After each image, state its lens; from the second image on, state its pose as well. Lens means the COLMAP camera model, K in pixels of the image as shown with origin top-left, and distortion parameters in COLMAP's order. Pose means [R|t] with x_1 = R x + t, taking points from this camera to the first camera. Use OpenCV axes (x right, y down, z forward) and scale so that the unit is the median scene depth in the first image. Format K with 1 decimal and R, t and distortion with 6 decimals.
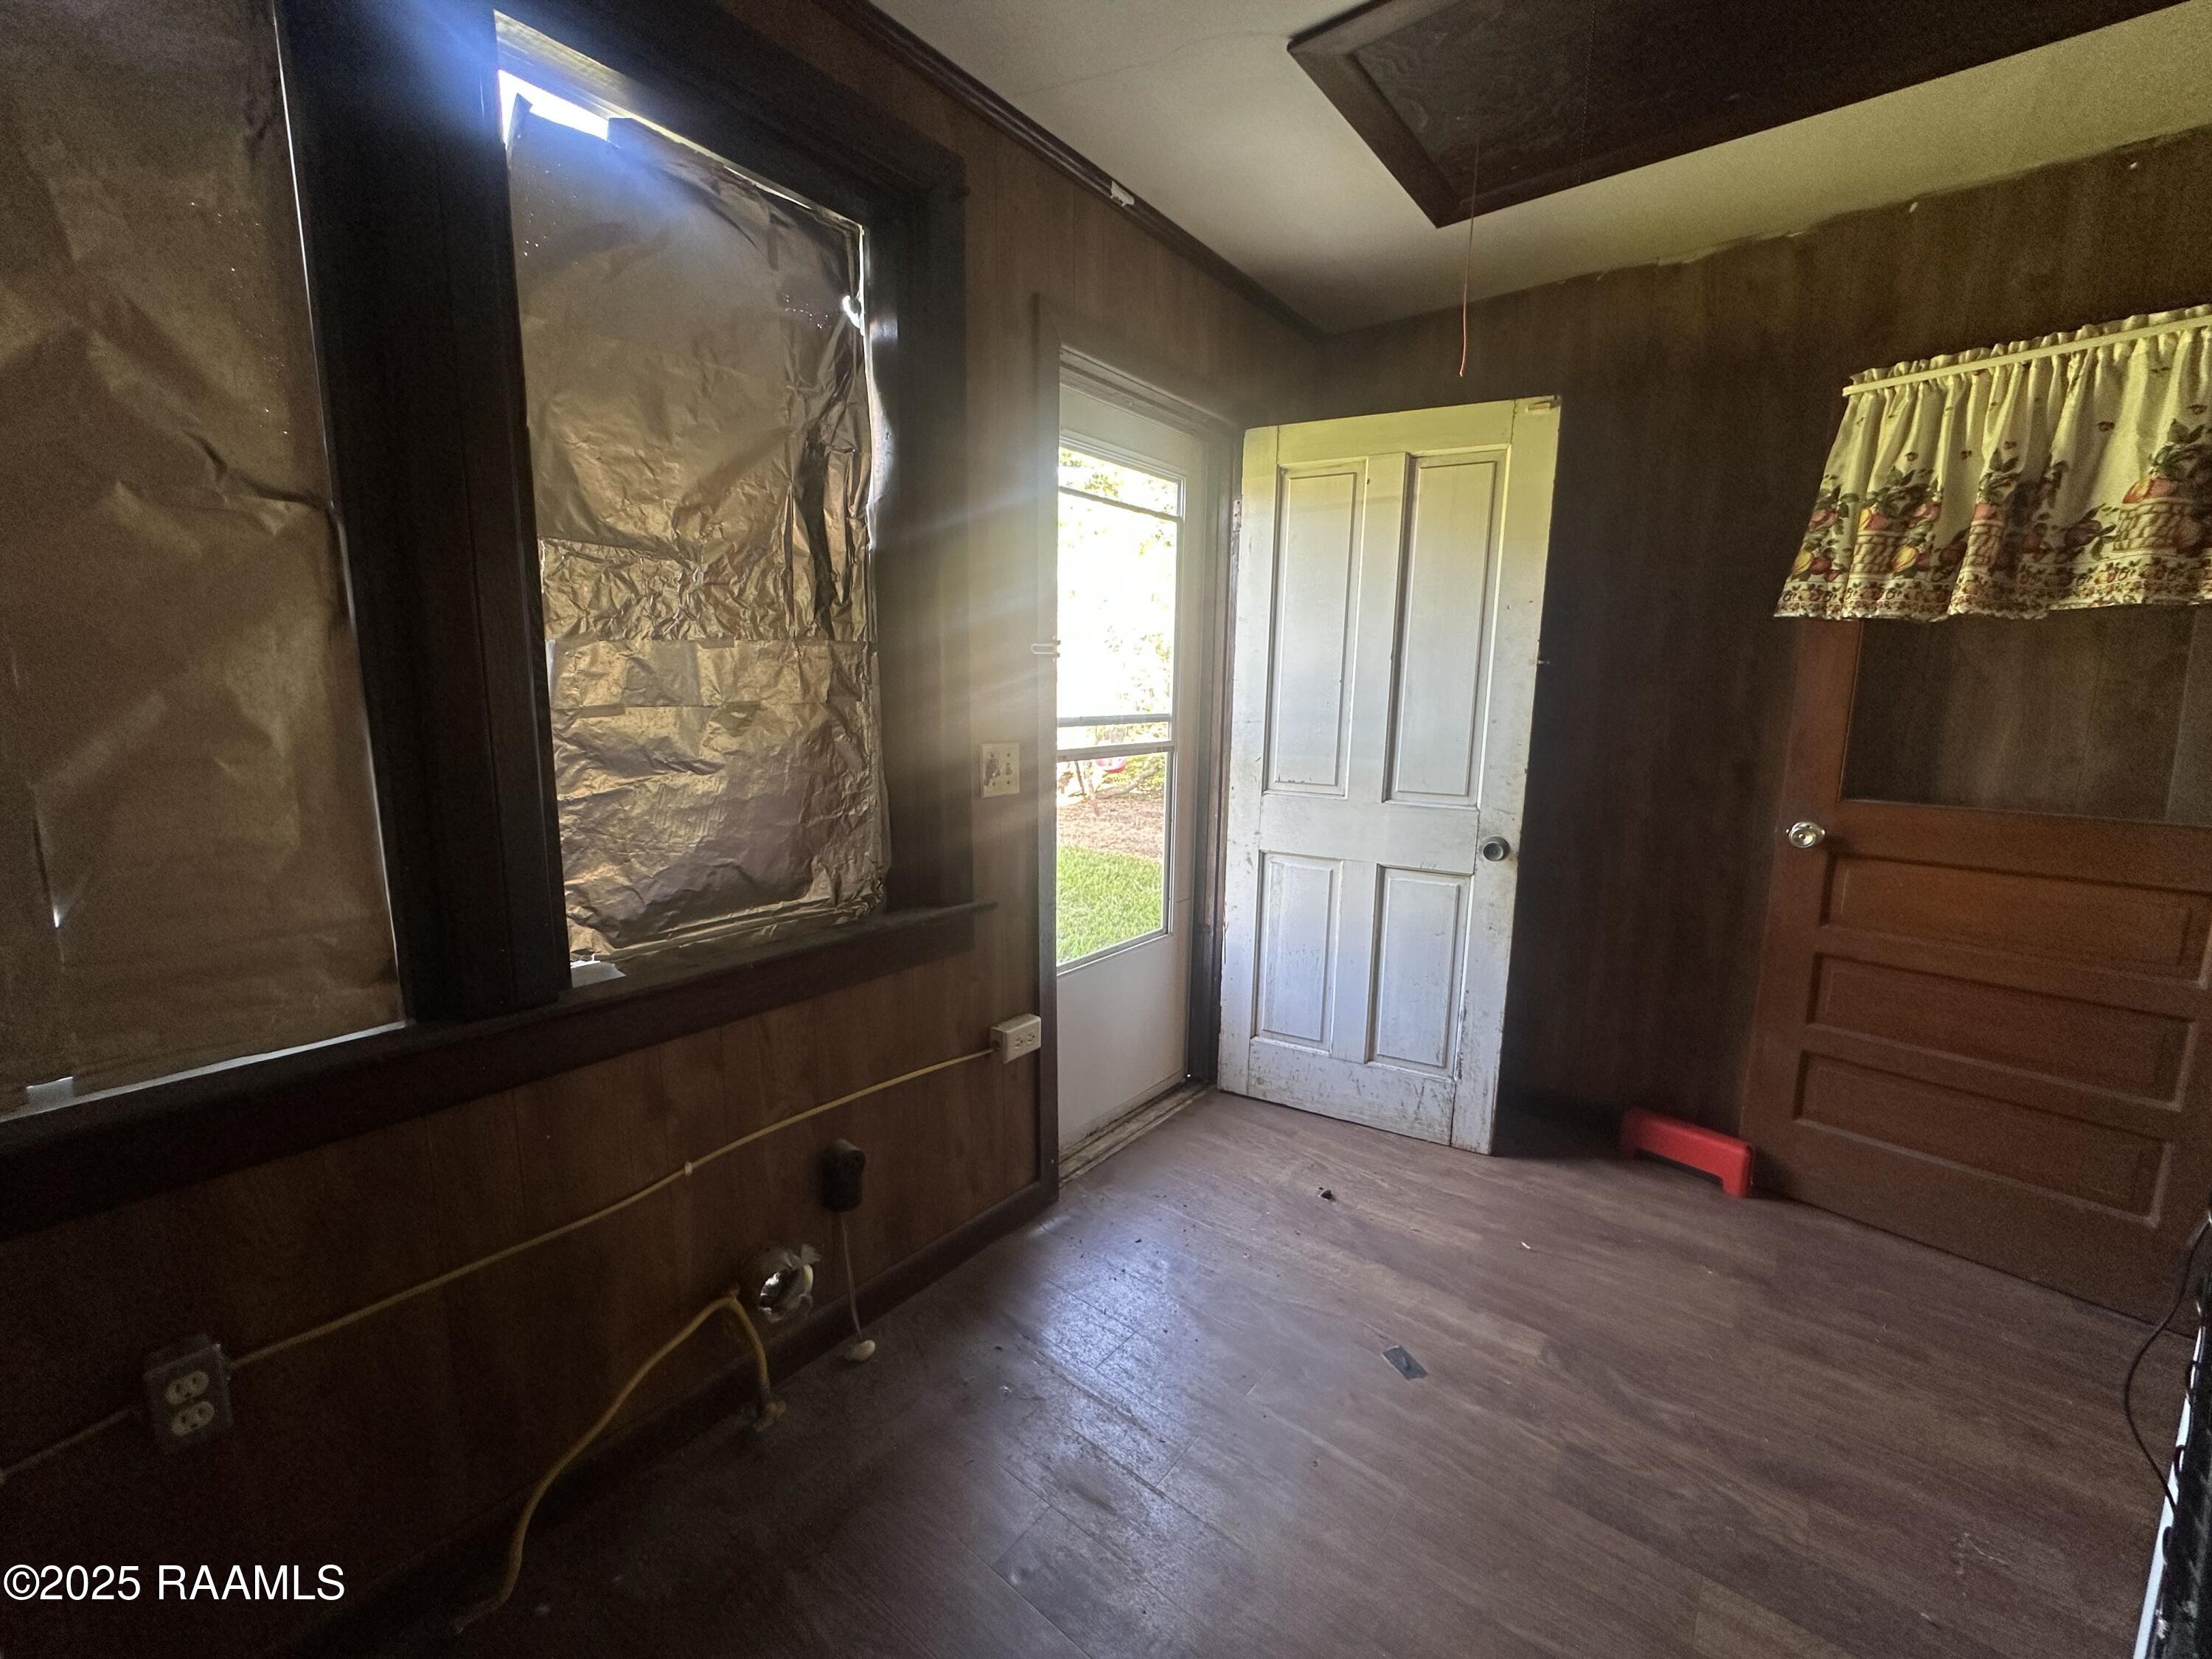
lens RADIAL K [[882.3, 0, 1109.1], [0, 882.3, 812.6], [0, 0, 1]] dist [-0.002123, 0.000123]
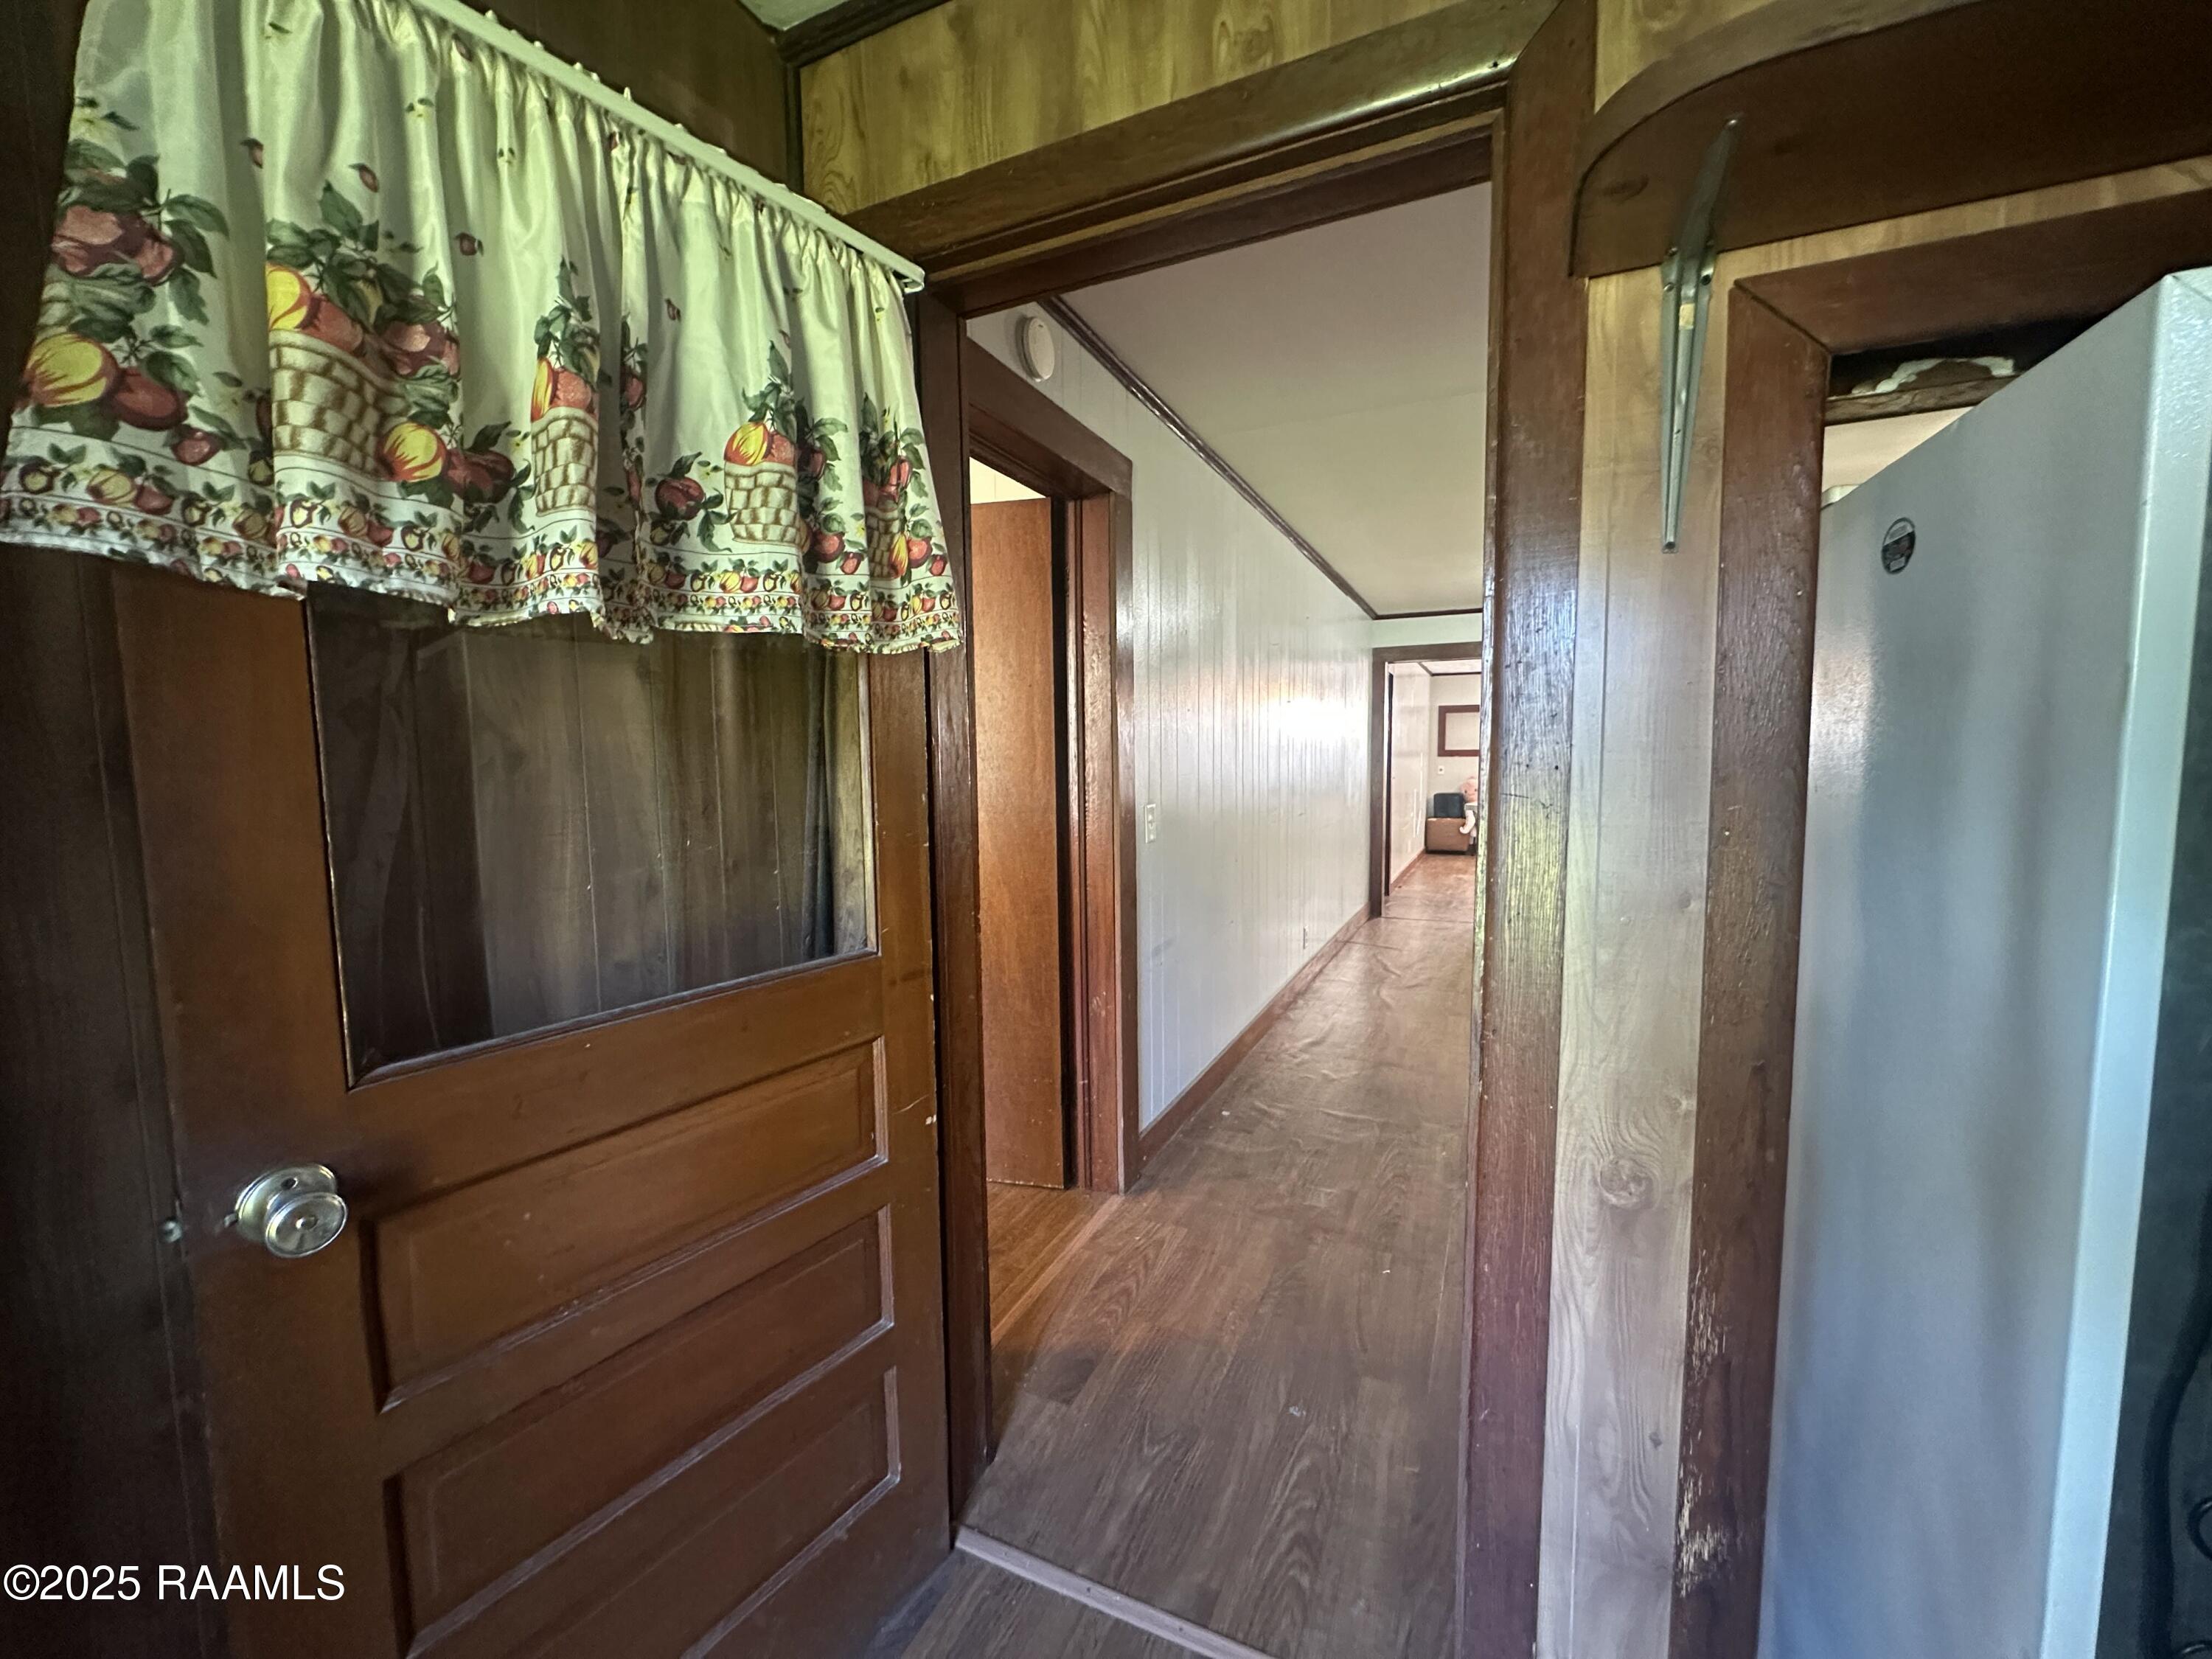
lens RADIAL K [[882.3, 0, 1117.4], [0, 882.3, 835.9], [0, 0, 1]] dist [-0.002123, 0.000123]
pose [[-0.246498, -0.092339, 0.964734, 0.429081], [0.153697, 0.979128, 0.132987, -0.124535], [-0.956878, 0.181058, -0.227161, 0.810361]]
